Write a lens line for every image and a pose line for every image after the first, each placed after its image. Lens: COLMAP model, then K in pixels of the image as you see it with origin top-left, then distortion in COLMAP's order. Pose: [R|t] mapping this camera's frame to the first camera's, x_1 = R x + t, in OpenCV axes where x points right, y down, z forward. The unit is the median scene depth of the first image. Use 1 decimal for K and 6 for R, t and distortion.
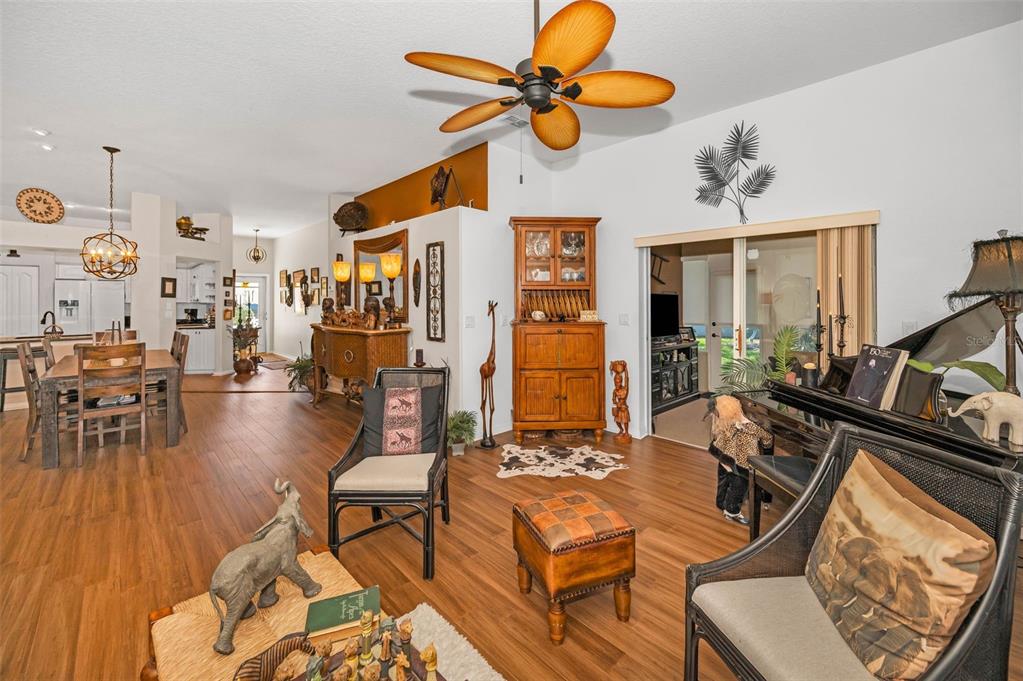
lens RADIAL K [[410.9, 0, 506.9], [0, 410.9, 299.9], [0, 0, 1]] dist [-0.000715, -0.000057]
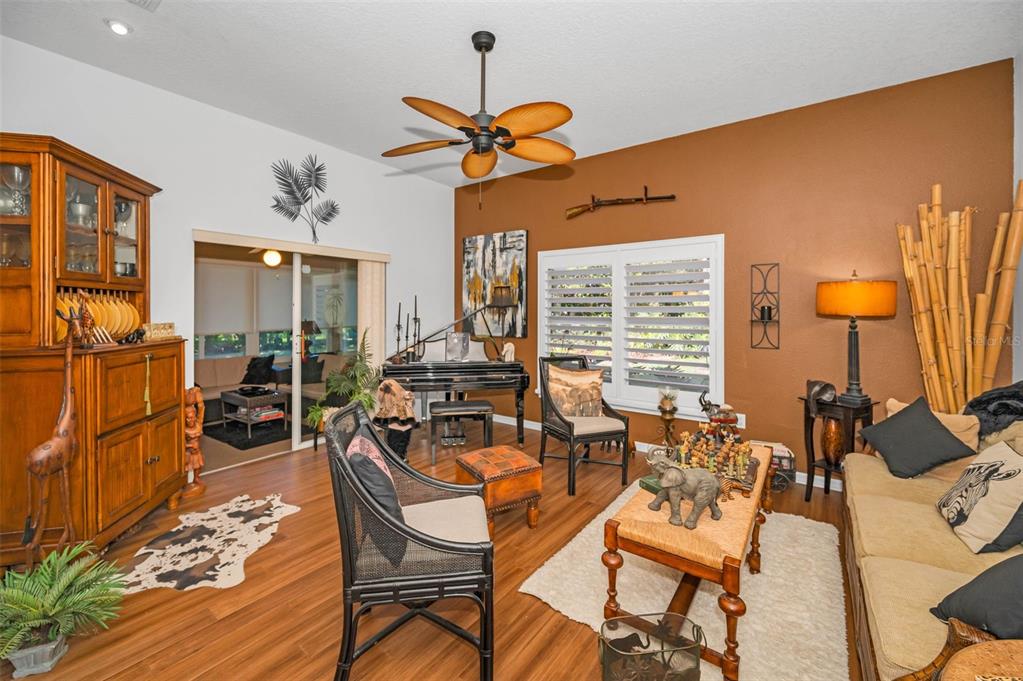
lens RADIAL K [[417.9, 0, 510.7], [0, 417.9, 311.2], [0, 0, 1]] dist [-0.000678, -0.000139]
pose [[-0.168827, -0.000798, 0.985645, -0.657317], [-0.003240, 0.999995, 0.000254, 0.005375], [-0.985640, -0.003151, -0.168829, 0.624142]]
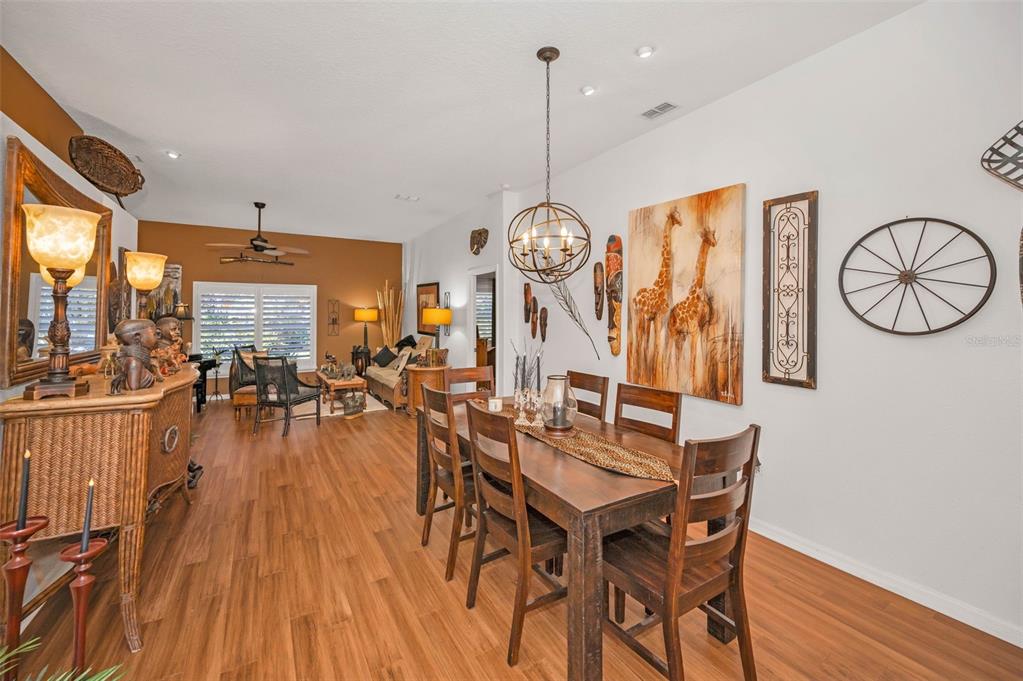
lens RADIAL K [[417.9, 0, 510.7], [0, 417.9, 311.2], [0, 0, 1]] dist [-0.000678, -0.000139]
pose [[-0.973124, 0.008981, 0.230108, -1.285720], [0.006316, 0.999904, -0.012316, -0.007994], [-0.230197, -0.010531, -0.973087, 1.901831]]
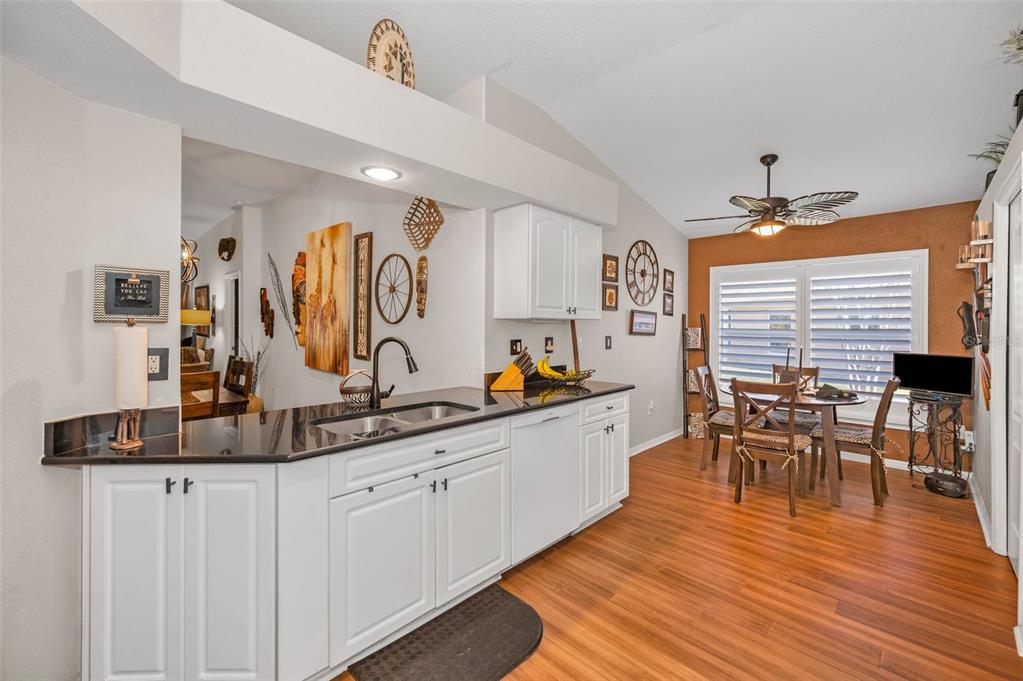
lens RADIAL K [[417.9, 0, 510.7], [0, 417.9, 311.2], [0, 0, 1]] dist [-0.000678, -0.000139]
pose [[-0.999245, 0.000268, -0.038861, -1.903093], [0.001420, 0.999560, -0.029622, 0.019099], [0.038836, -0.029655, -0.998805, 2.168949]]
